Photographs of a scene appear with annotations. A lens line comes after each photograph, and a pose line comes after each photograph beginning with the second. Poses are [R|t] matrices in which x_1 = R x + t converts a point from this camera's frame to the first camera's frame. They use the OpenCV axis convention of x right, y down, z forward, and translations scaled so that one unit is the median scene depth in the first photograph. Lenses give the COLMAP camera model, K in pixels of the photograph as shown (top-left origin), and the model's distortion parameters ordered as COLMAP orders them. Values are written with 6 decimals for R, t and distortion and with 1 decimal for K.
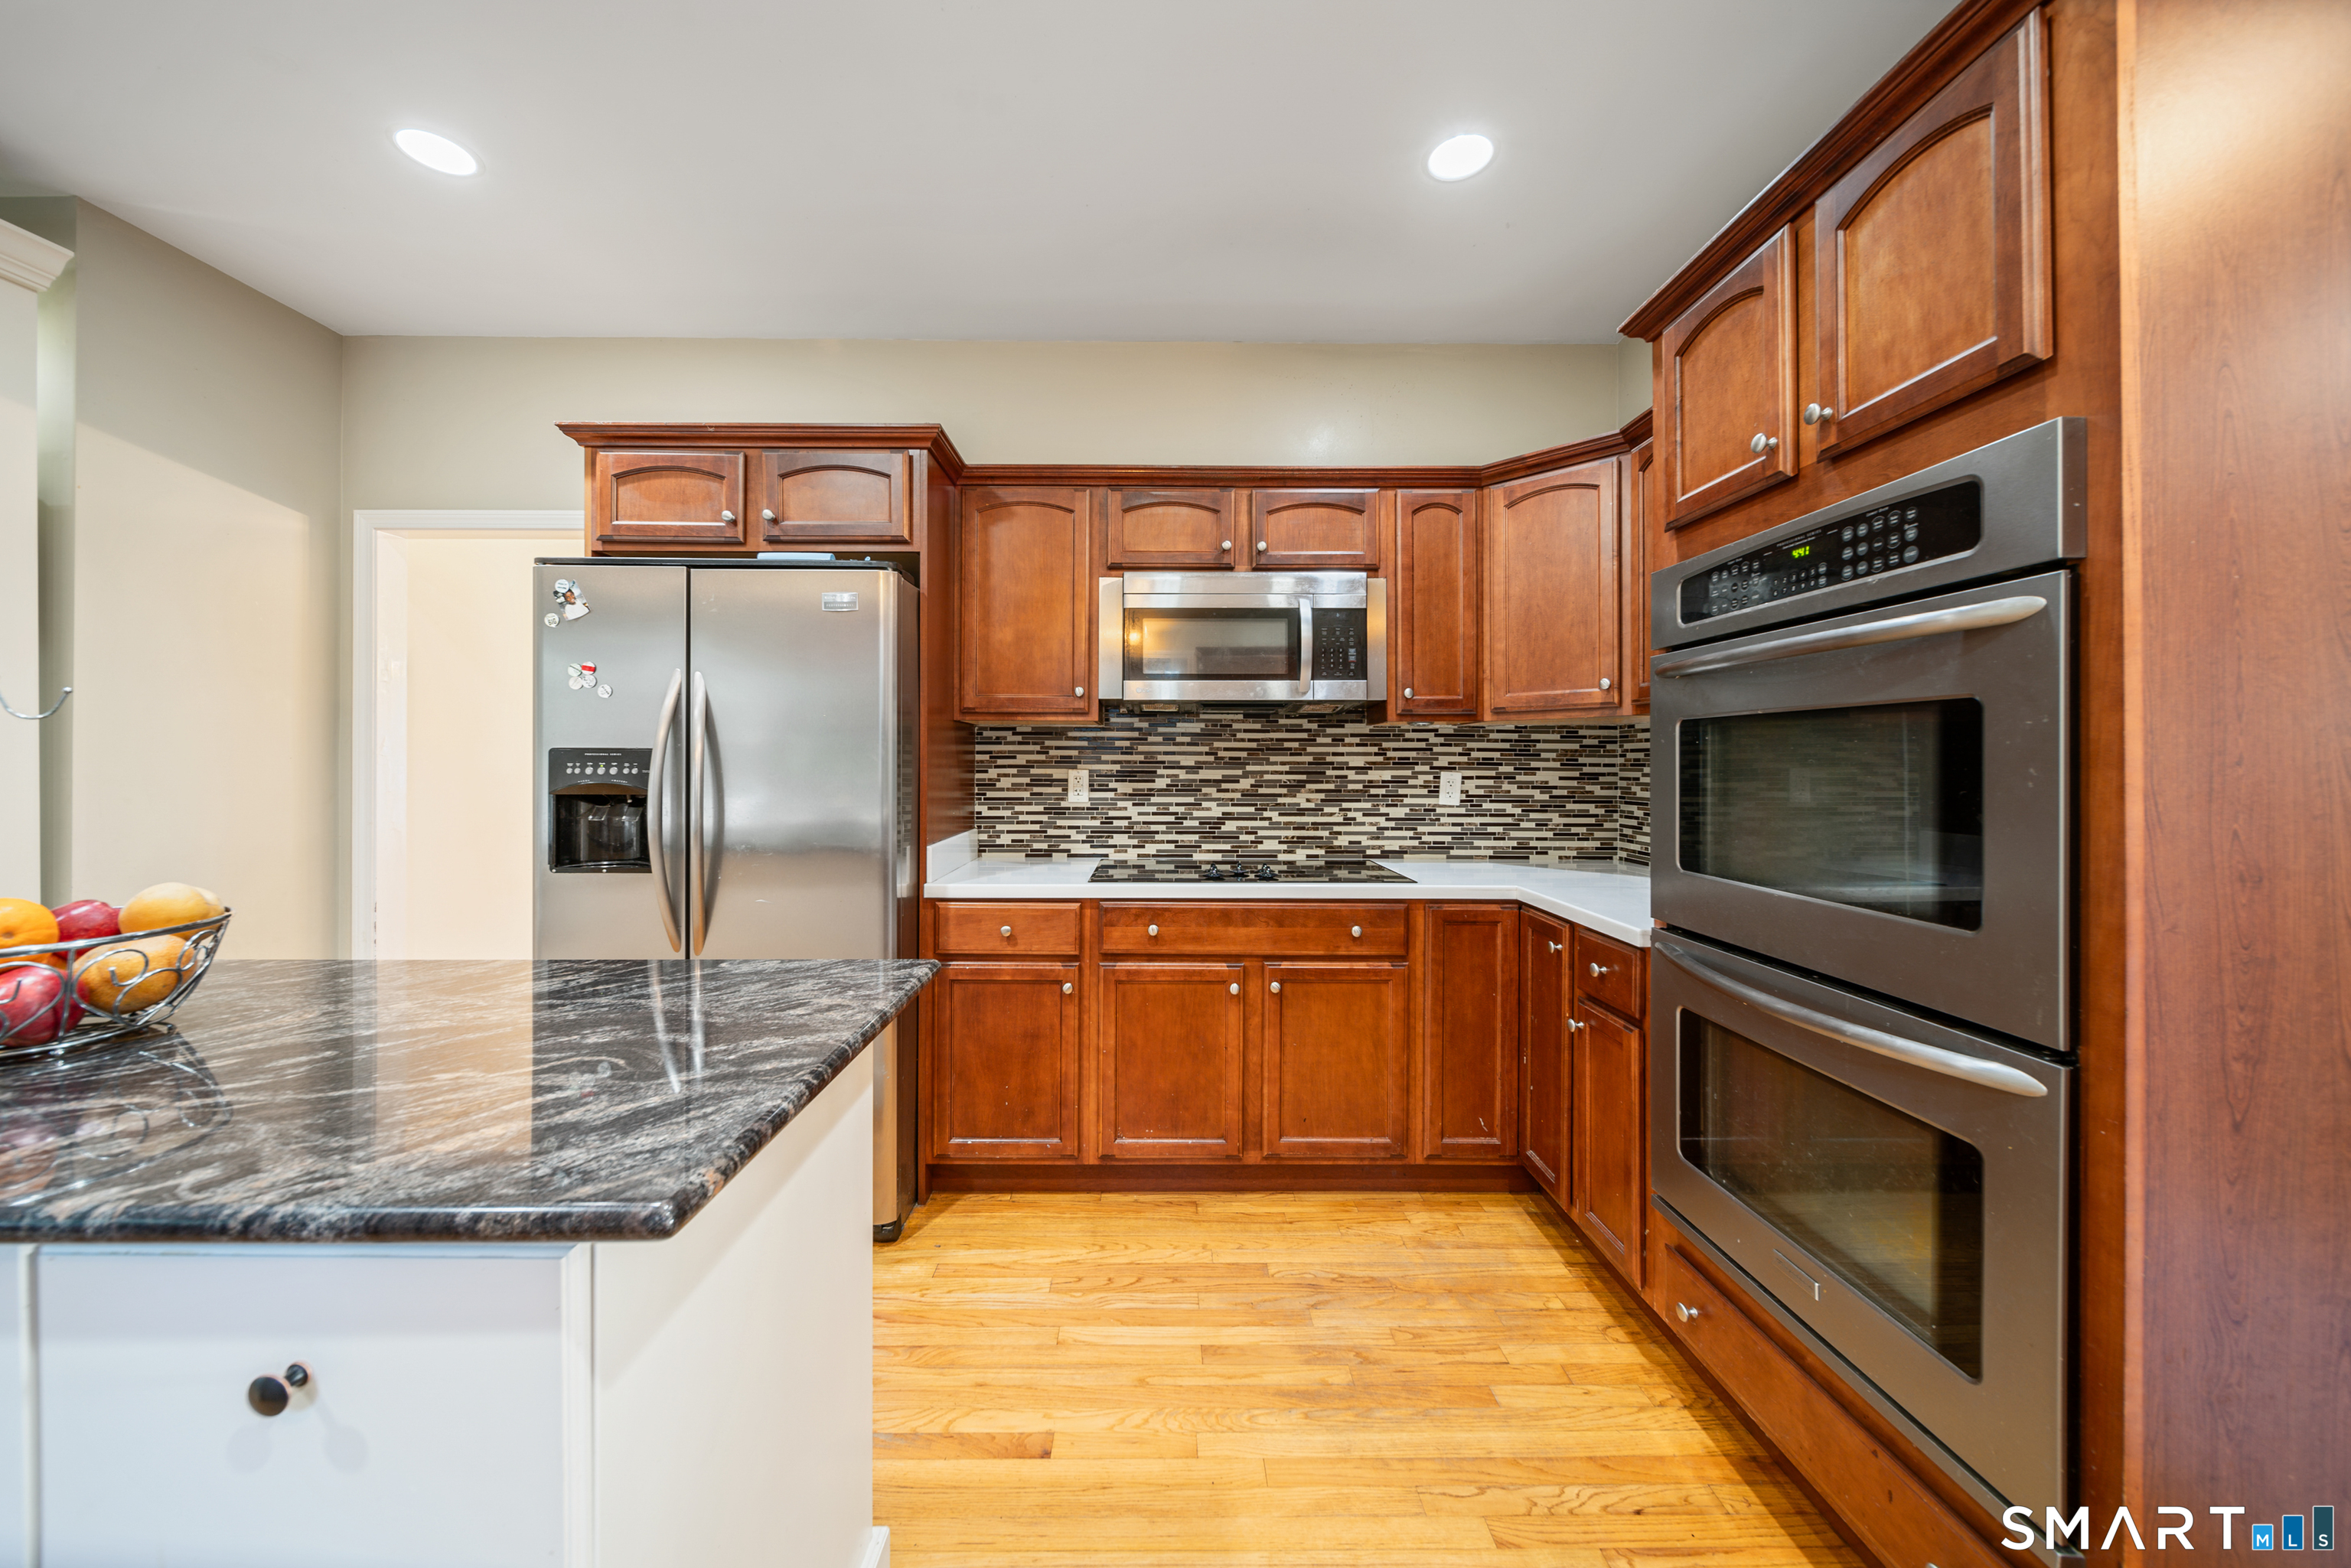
lens RADIAL K [[822.2, 0, 1164.5], [0, 822.2, 759.0], [0, 0, 1]] dist [-0.000416, -0.000306]
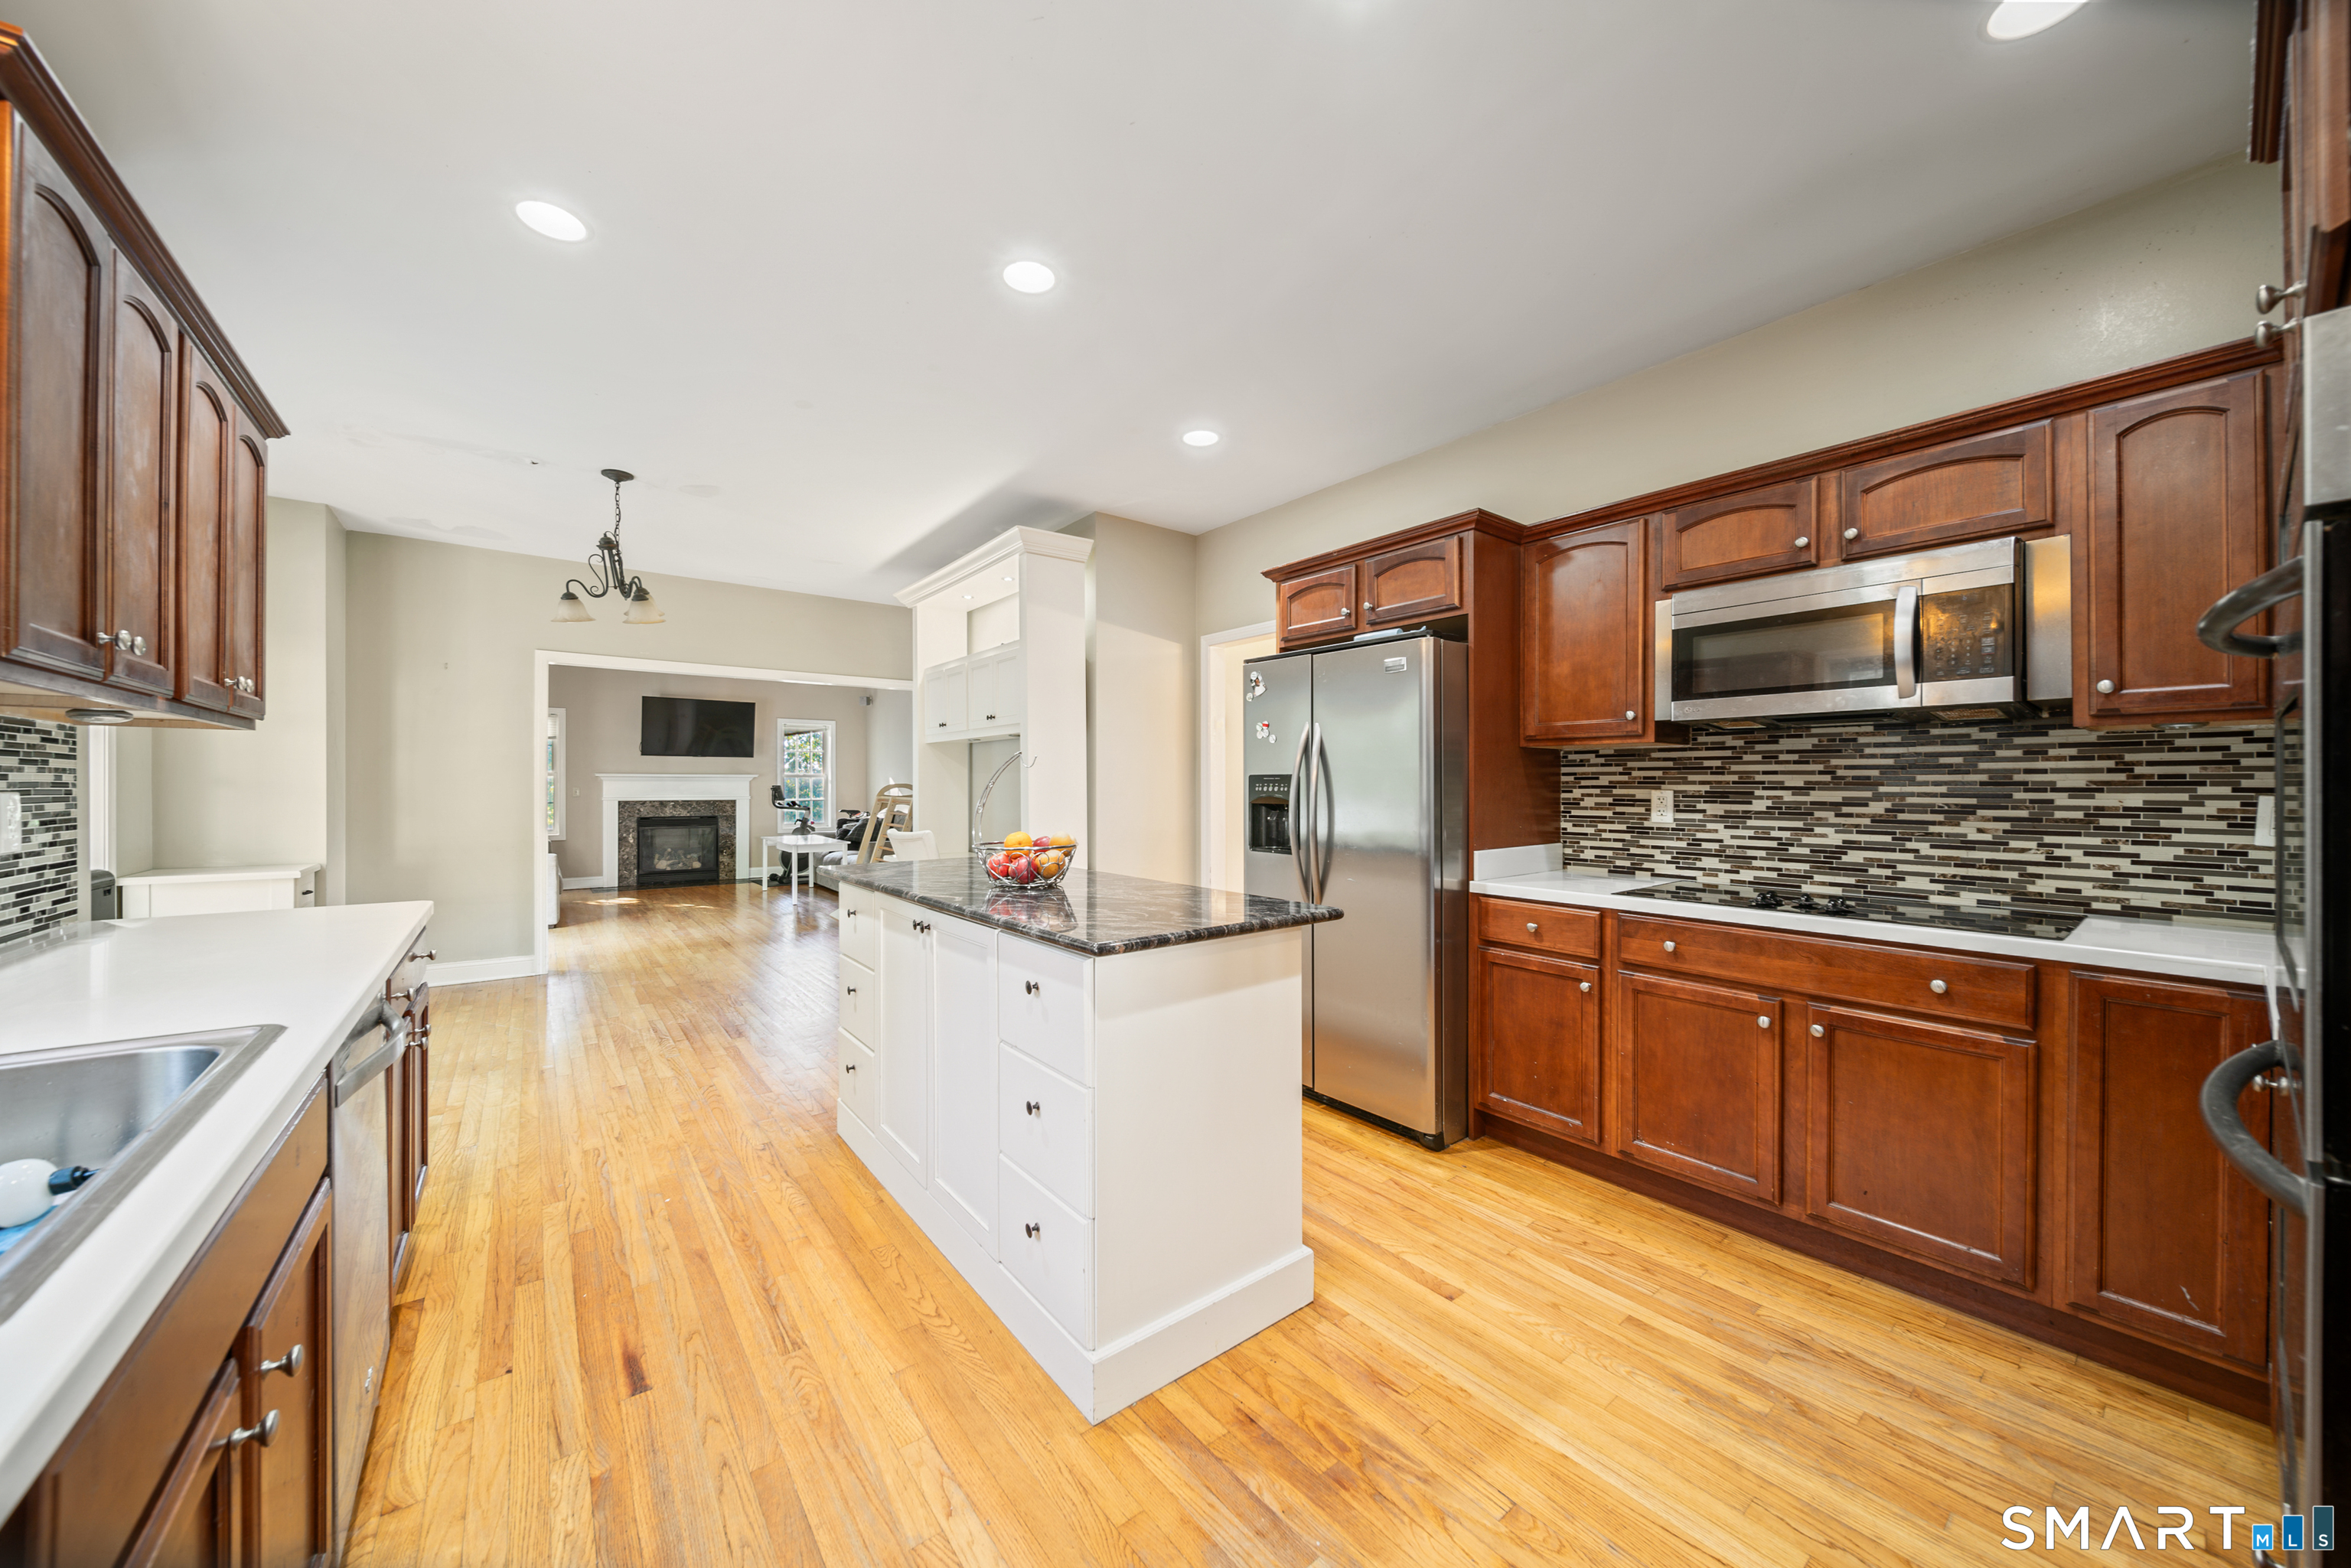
lens RADIAL K [[820.1, 0, 1171.7], [0, 820.1, 782.2], [0, 0, 1]] dist [-0.002075, -0.000300]
pose [[0.609362, -0.003201, -0.792885, 0.399453], [0.004414, 0.999990, -0.000645, 0.001557], [0.792880, -0.003107, 0.609370, -0.107303]]
